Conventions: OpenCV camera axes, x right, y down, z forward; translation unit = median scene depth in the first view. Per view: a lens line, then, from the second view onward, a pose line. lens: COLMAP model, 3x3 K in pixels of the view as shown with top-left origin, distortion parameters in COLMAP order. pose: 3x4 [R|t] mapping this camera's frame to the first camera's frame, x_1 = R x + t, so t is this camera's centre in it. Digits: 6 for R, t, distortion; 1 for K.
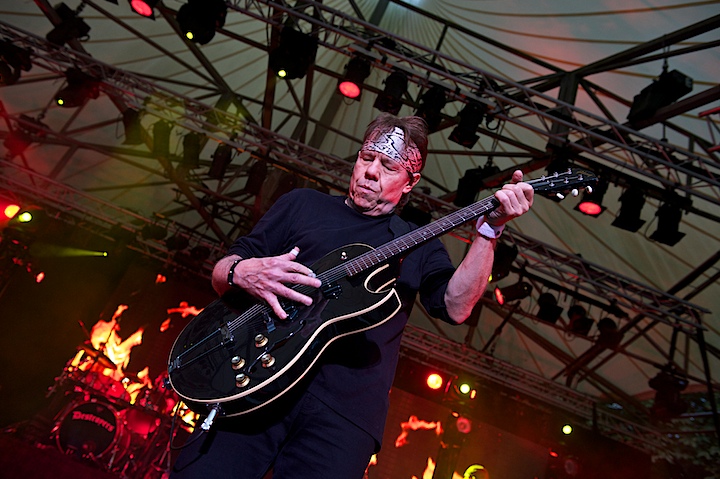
lens RADIAL K [[666.2, 0, 360.0], [0, 666.2, 239.5], [0, 0, 1]] dist [0.013486, 0.006718]
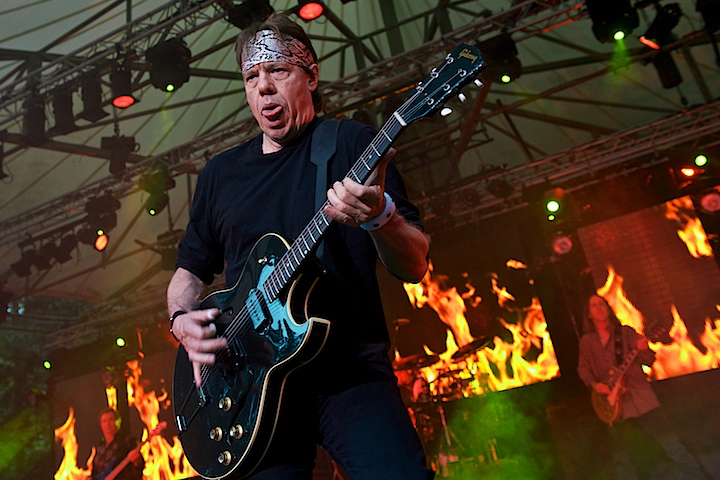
lens RADIAL K [[753.3, 0, 258.0], [0, 753.3, 173.1], [0, 0, 1]] dist [-0.009646, -0.009343]
pose [[0.659984, -0.653468, -0.370675, 0.125545], [0.643349, 0.746384, -0.170332, 0.050894], [0.387973, -0.126057, 0.913010, -0.000083]]
